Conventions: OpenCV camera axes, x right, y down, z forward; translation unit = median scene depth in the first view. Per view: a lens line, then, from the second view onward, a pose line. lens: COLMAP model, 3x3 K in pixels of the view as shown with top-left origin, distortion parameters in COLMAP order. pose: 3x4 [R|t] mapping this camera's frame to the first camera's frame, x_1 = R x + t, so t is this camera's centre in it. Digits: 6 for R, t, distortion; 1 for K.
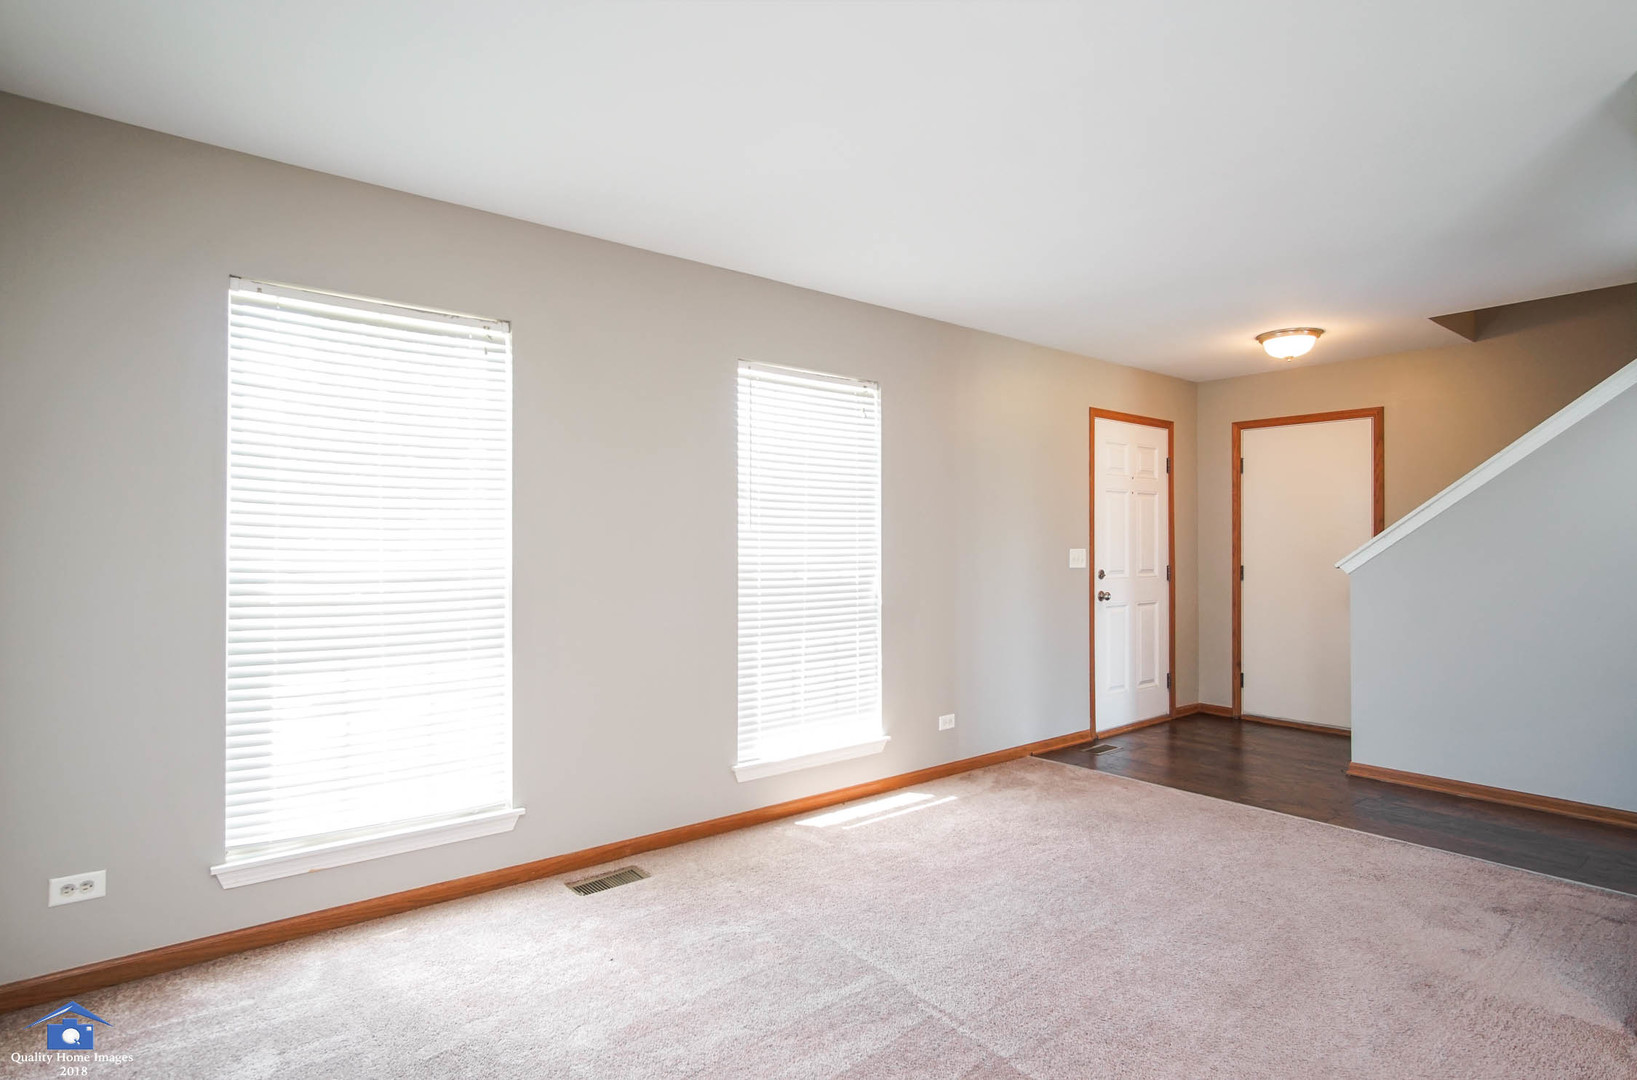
lens RADIAL K [[865.0, 0, 824.6], [0, 865.0, 539.4], [0, 0, 1]] dist [-0.010256, 0.009931]
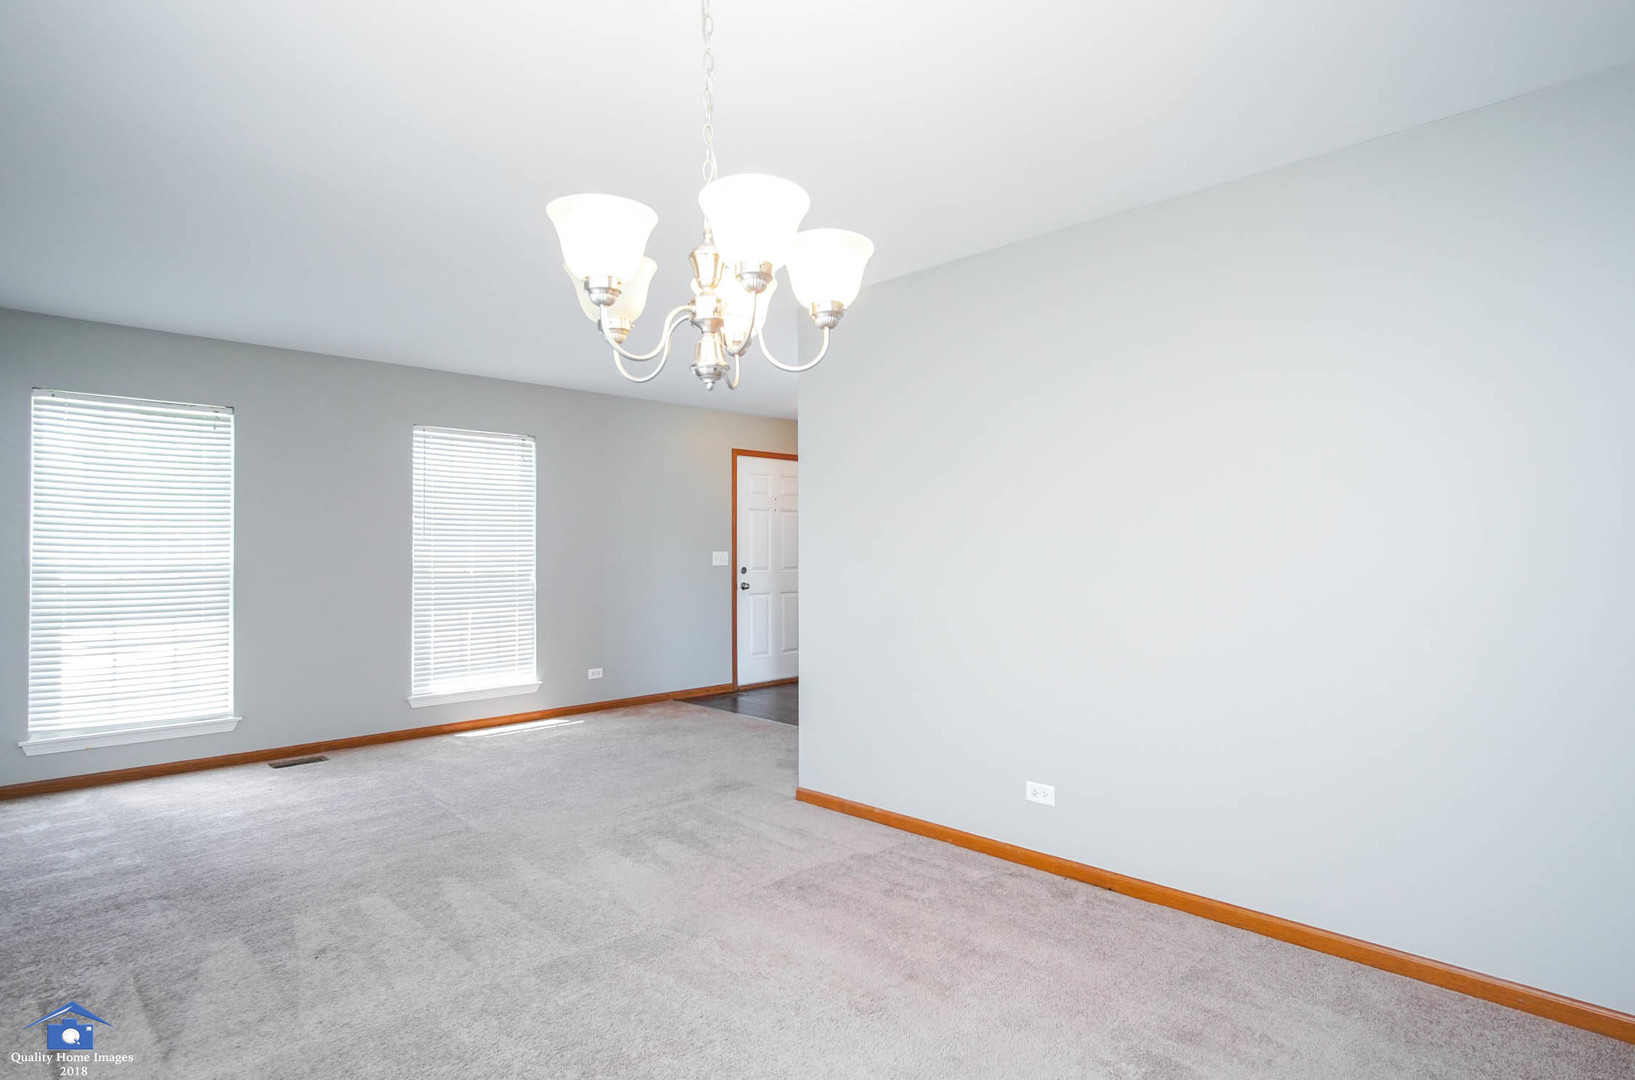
lens RADIAL K [[864.0, 0, 818.8], [0, 864.0, 541.7], [0, 0, 1]] dist [-0.010256, 0.009931]
pose [[0.996169, -0.002657, 0.087406, 0.471906], [0.003049, 0.999986, -0.004347, 0.002228], [-0.087393, 0.004597, 0.996163, -0.550860]]
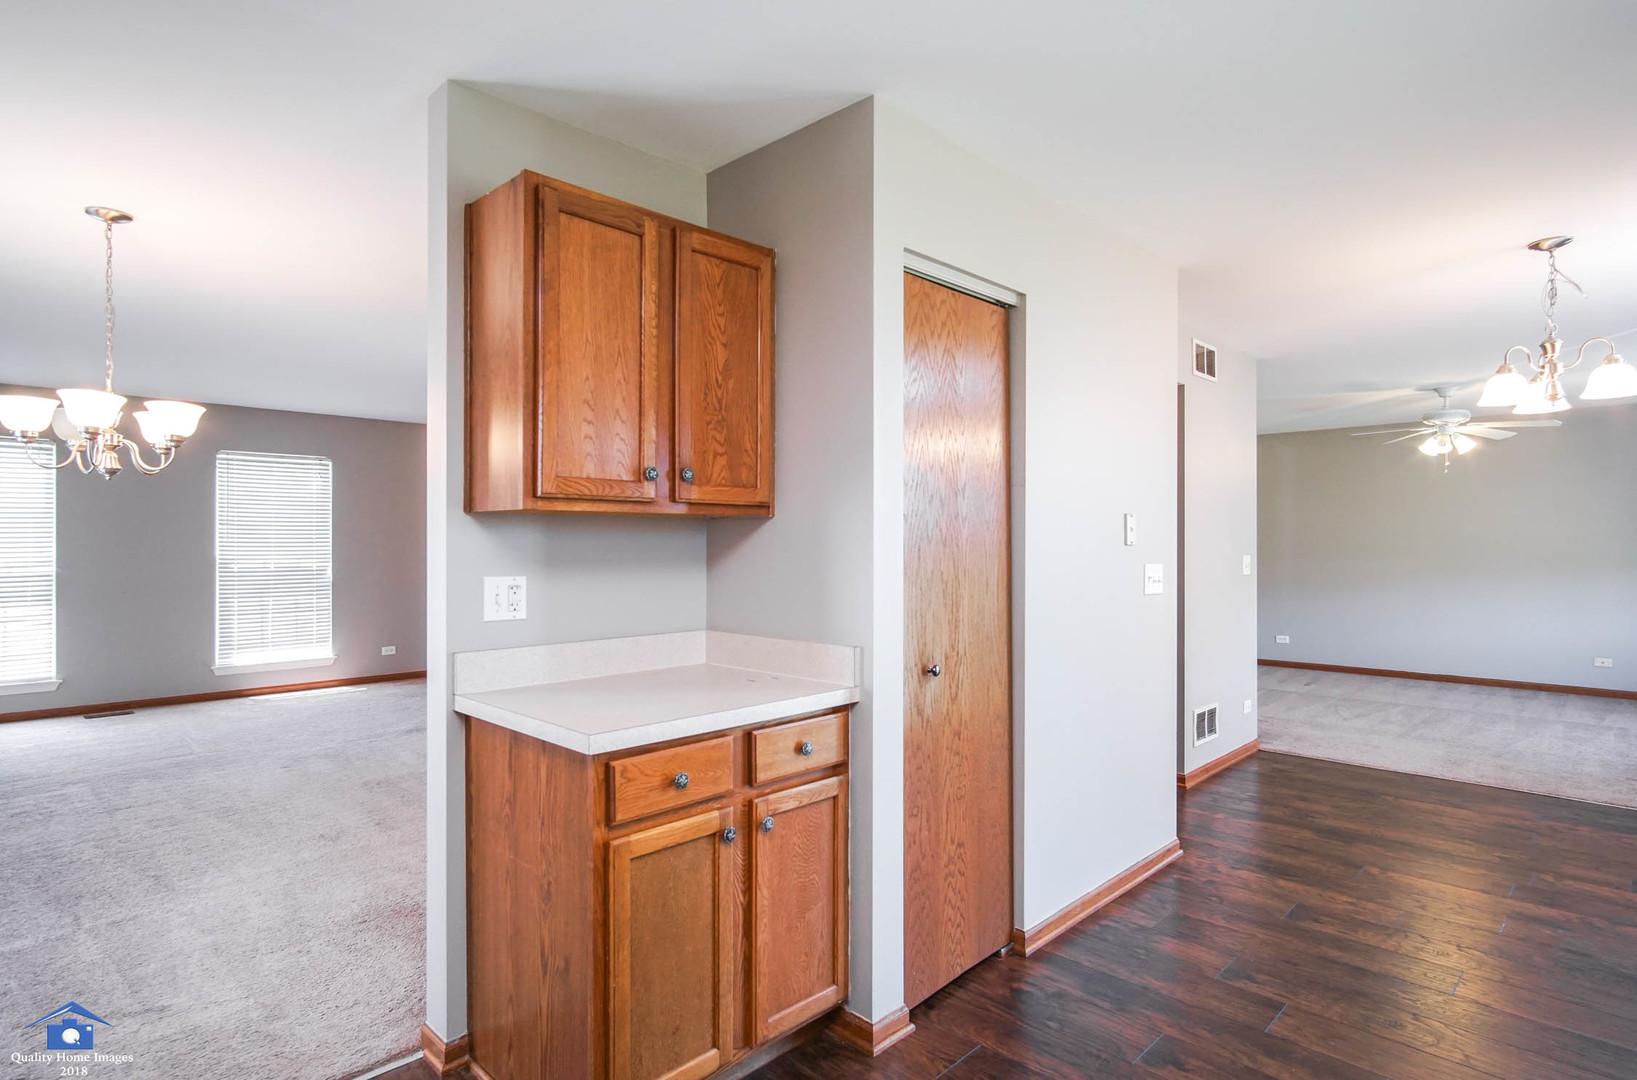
lens RADIAL K [[865.0, 0, 820.1], [0, 865.0, 543.8], [0, 0, 1]] dist [-0.010256, 0.009931]
pose [[0.995438, -0.000323, 0.095410, 1.033062], [-0.000242, 0.999983, 0.005909, -0.017181], [-0.095410, -0.005905, 0.995421, -0.997320]]
